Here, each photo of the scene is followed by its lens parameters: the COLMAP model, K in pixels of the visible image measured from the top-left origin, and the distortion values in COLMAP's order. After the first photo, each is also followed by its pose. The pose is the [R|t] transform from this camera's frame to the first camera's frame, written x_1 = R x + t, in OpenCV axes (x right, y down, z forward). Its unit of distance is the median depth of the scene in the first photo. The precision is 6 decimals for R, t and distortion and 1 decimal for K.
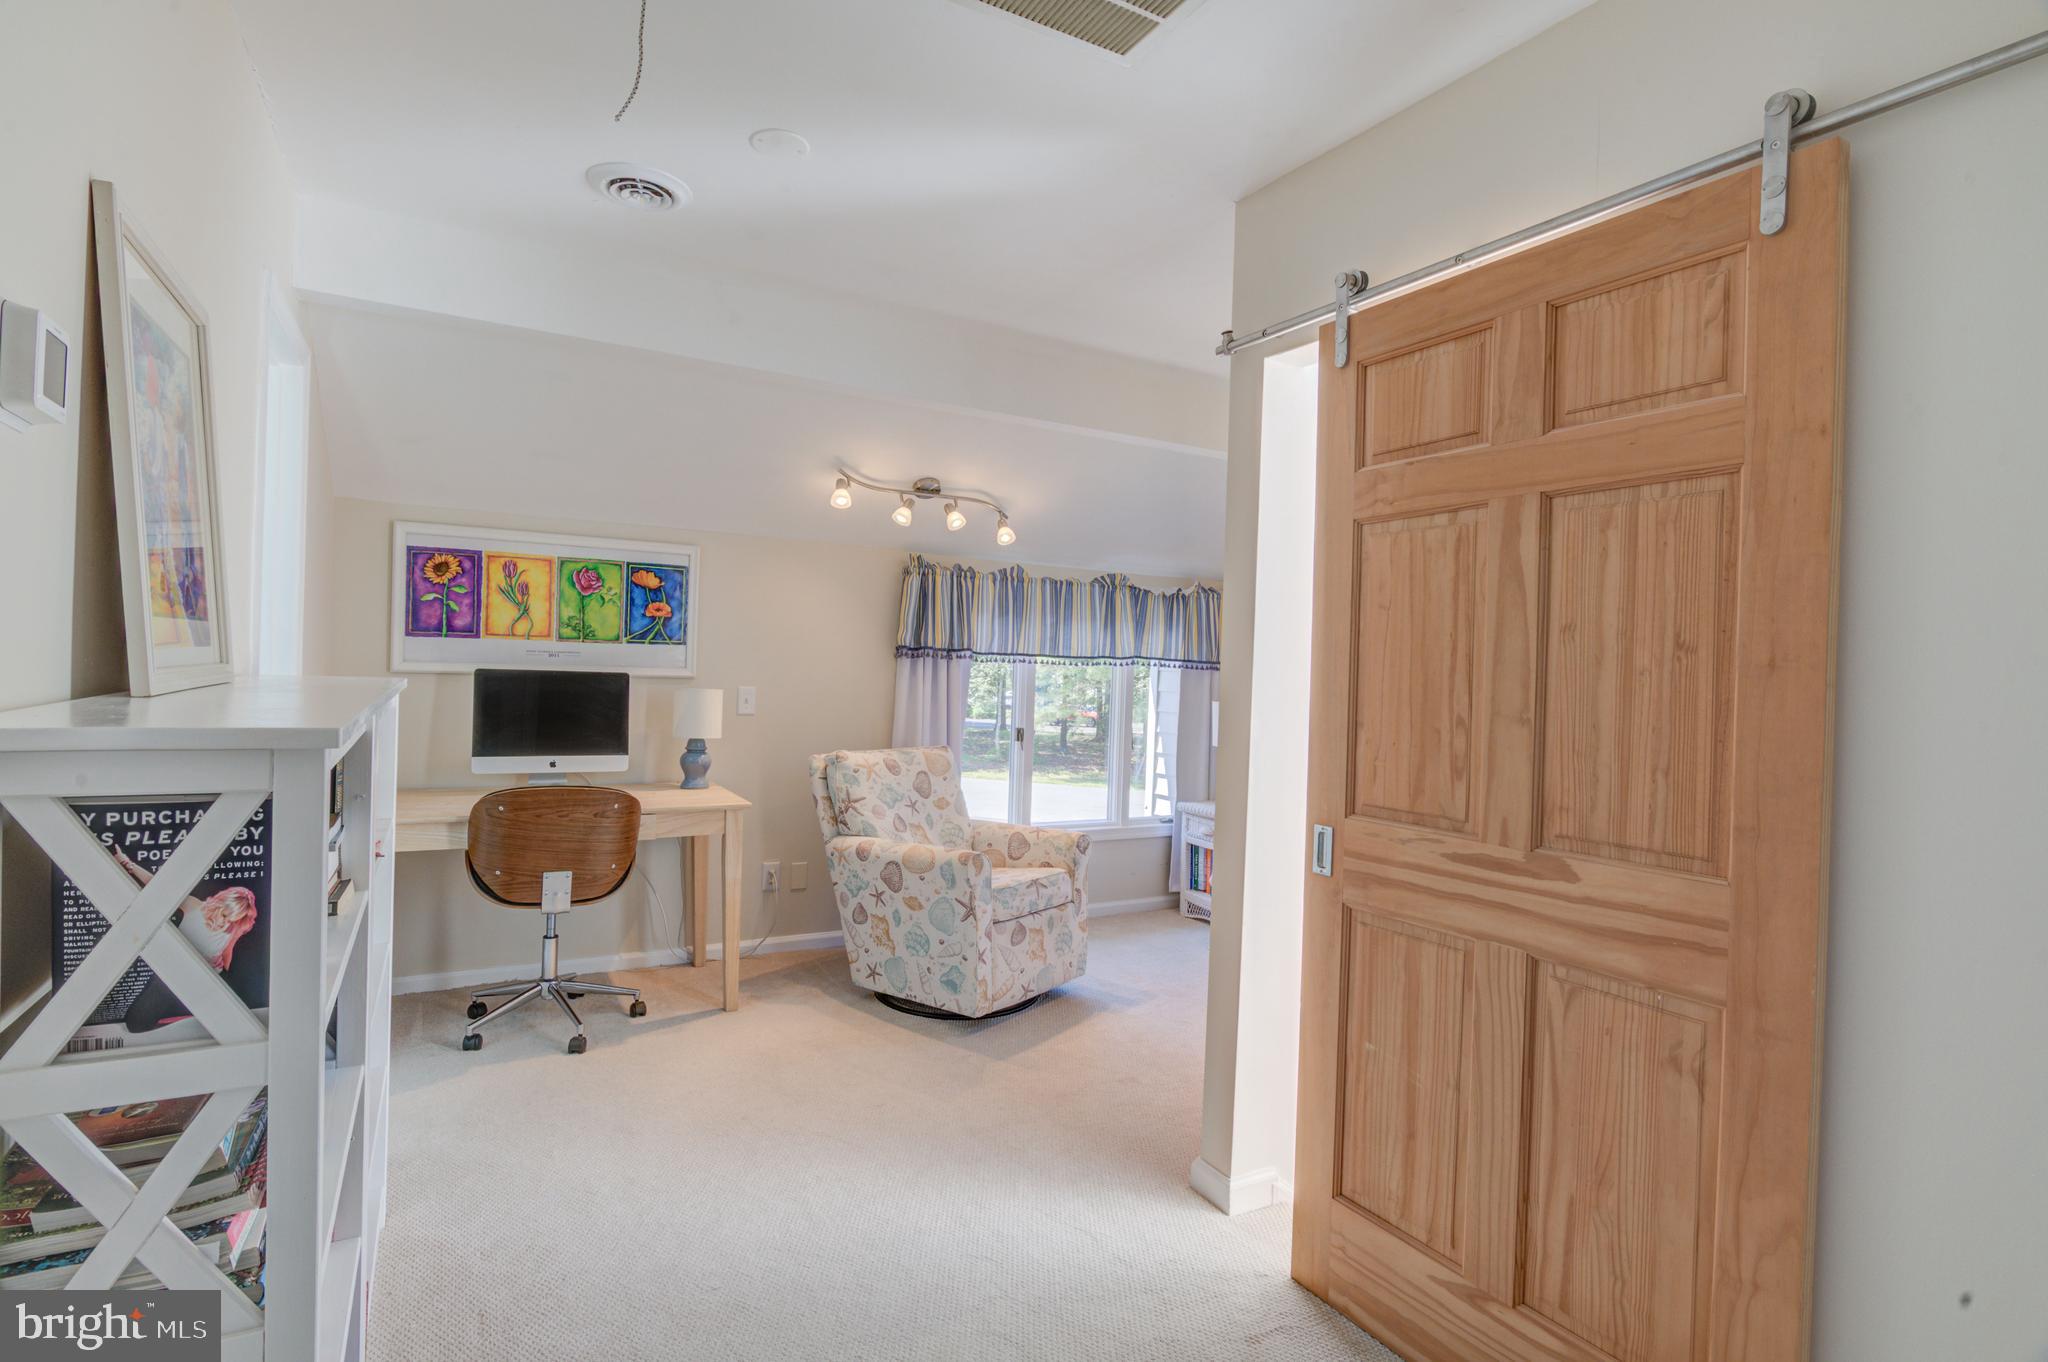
lens RADIAL K [[999.1, 0, 1007.2], [0, 999.1, 679.7], [0, 0, 1]] dist [-0.007184, -0.000052]
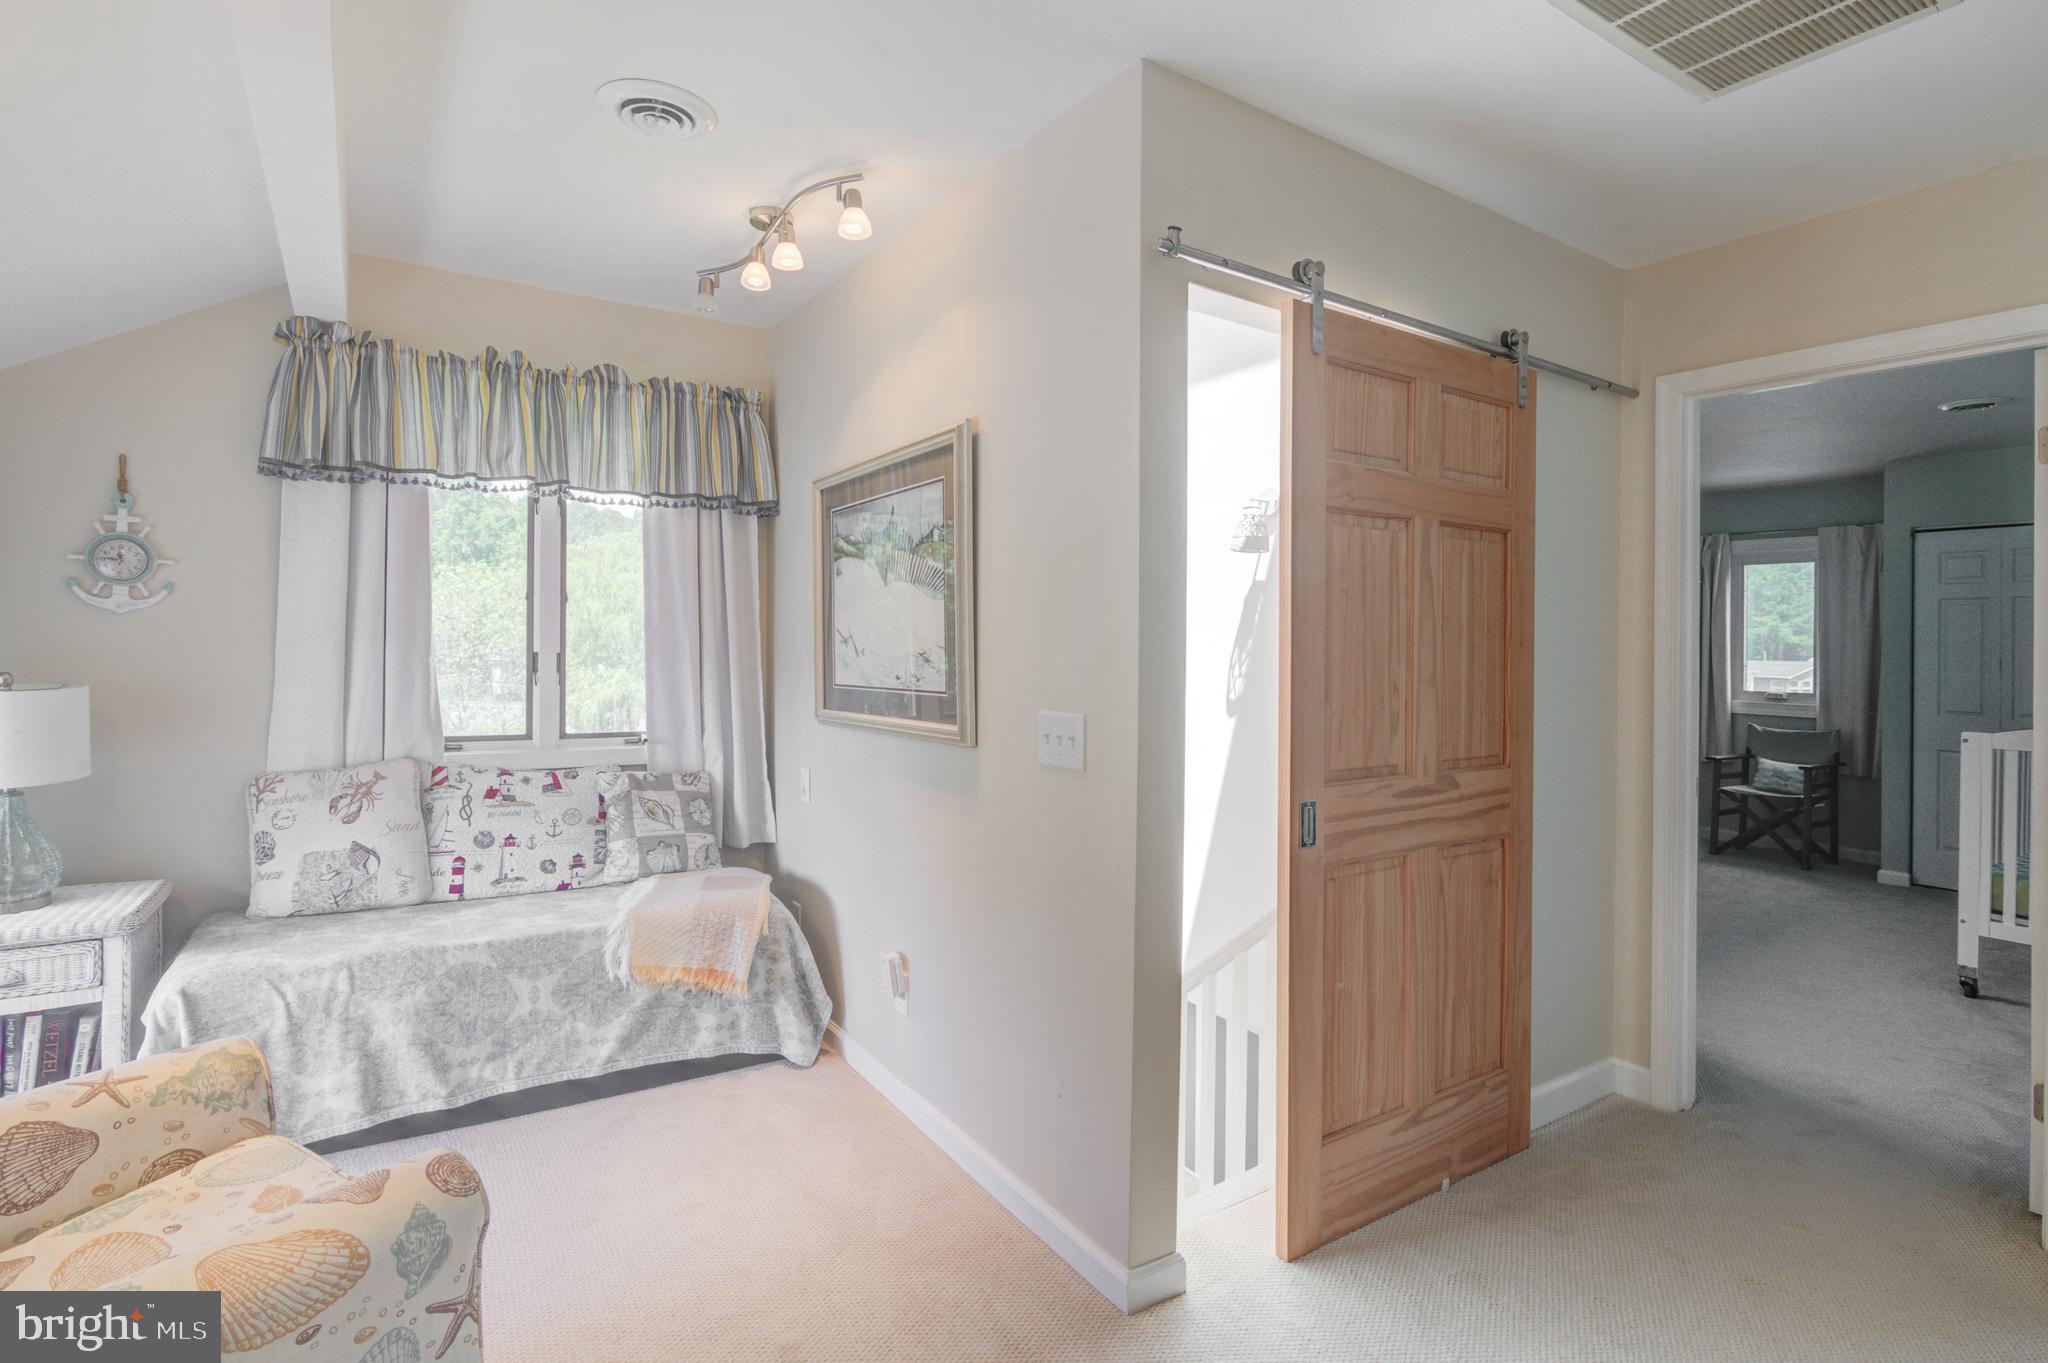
lens RADIAL K [[999.1, 0, 1056.3], [0, 999.1, 668.5], [0, 0, 1]] dist [-0.007184, -0.000052]
pose [[-0.069811, -0.059352, 0.995793, -0.367352], [-0.006063, 0.998235, 0.059073, -0.025259], [-0.997542, -0.001913, -0.070047, 0.736079]]
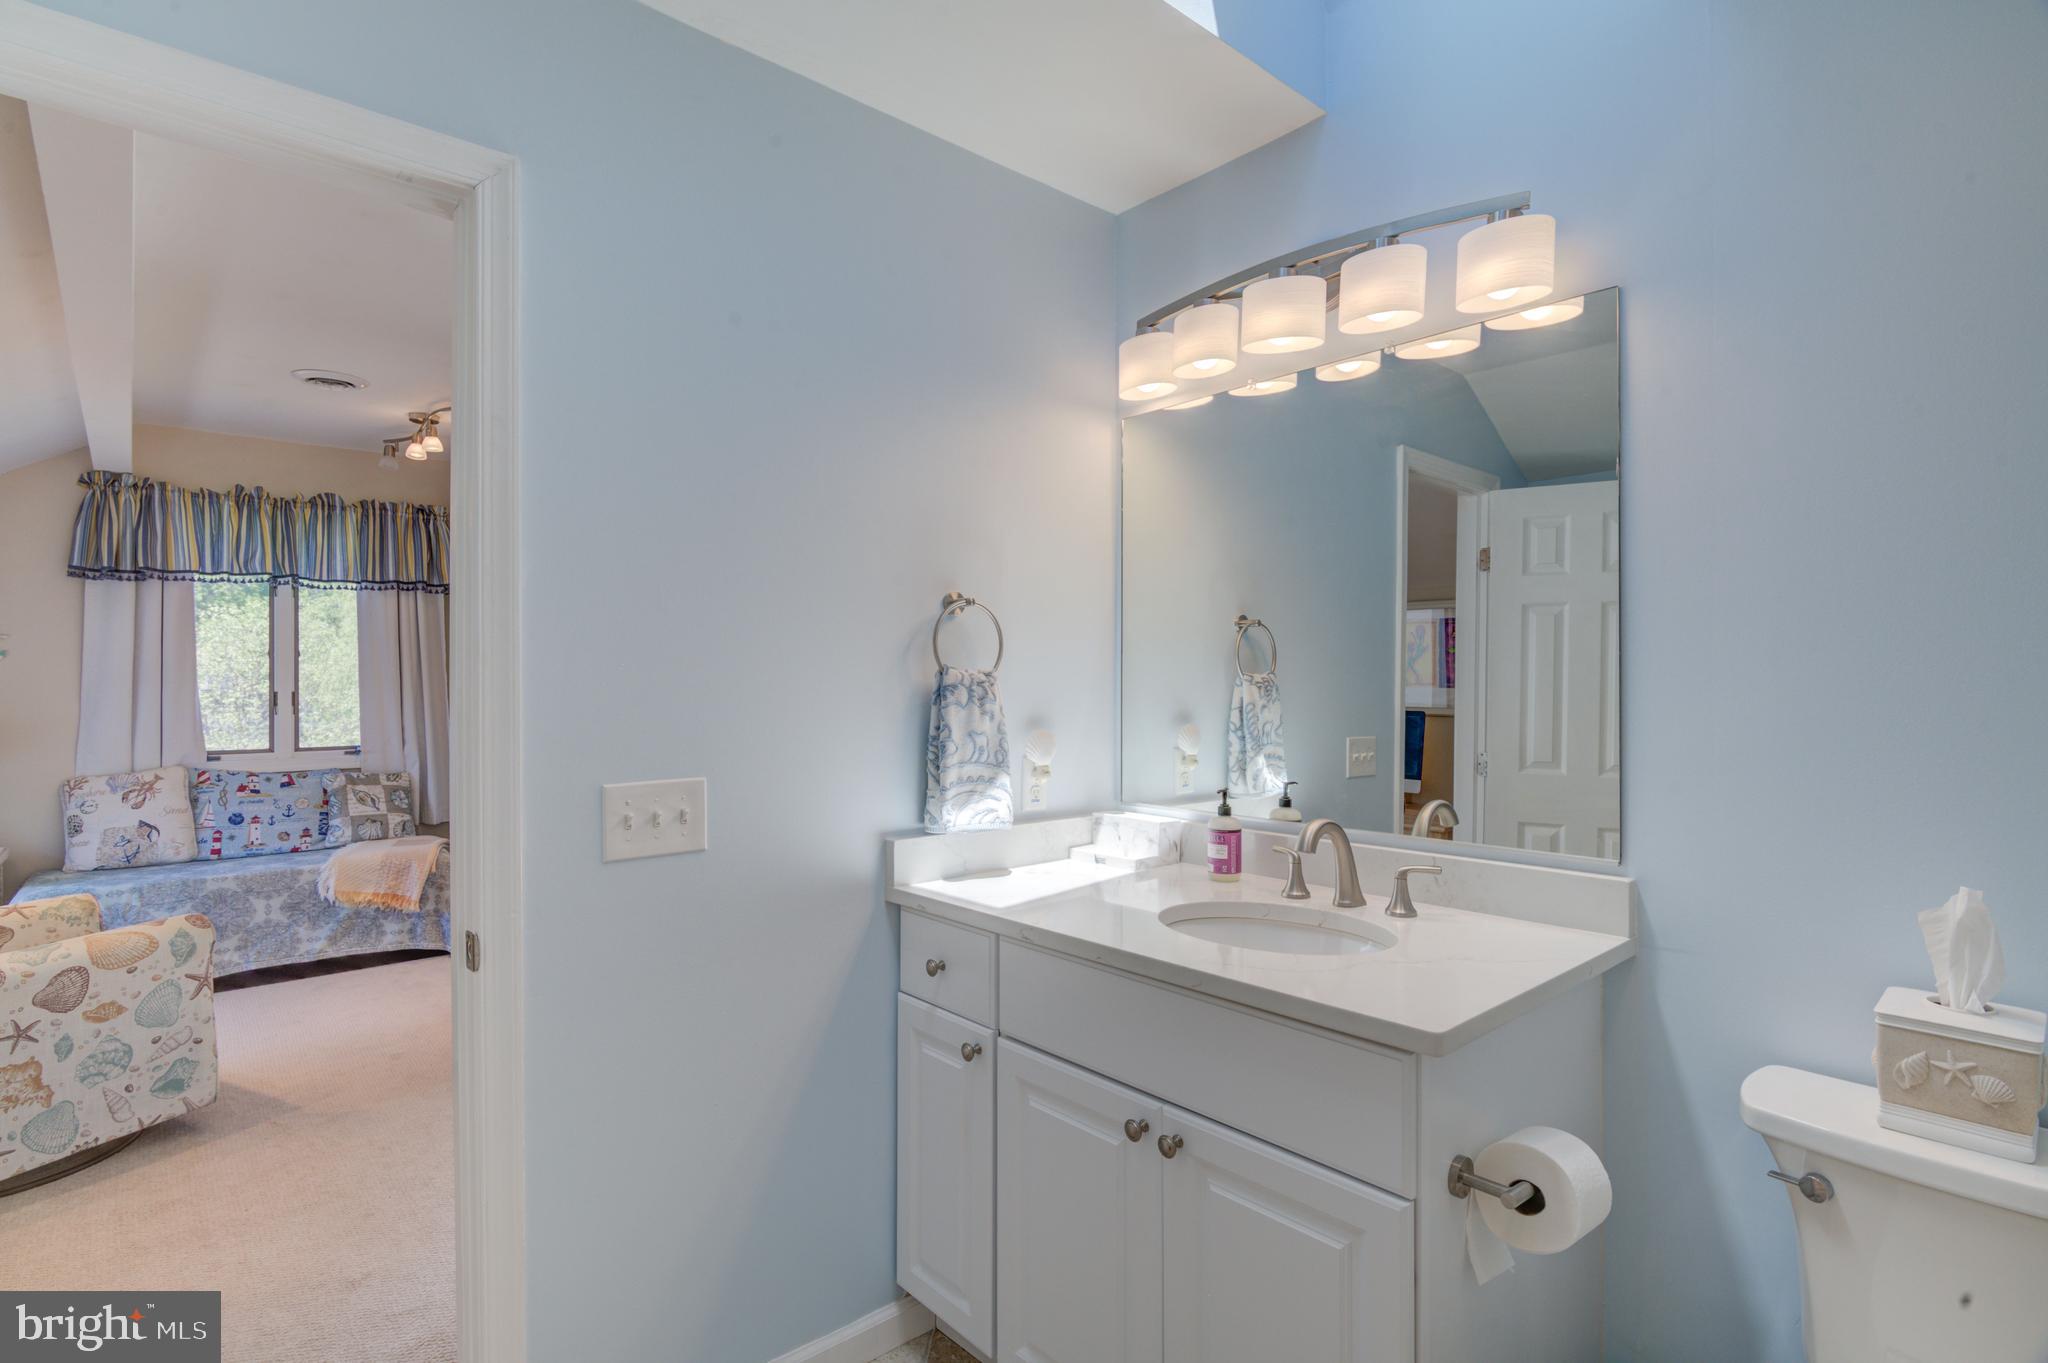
lens RADIAL K [[999.1, 0, 1023.6], [0, 999.1, 682.8], [0, 0, 1]] dist [-0.007184, -0.000052]
pose [[-0.191989, -0.045480, 0.980343, -0.890797], [0.005385, 0.998862, 0.047394, -0.051245], [-0.981382, 0.014378, -0.191526, 0.436427]]
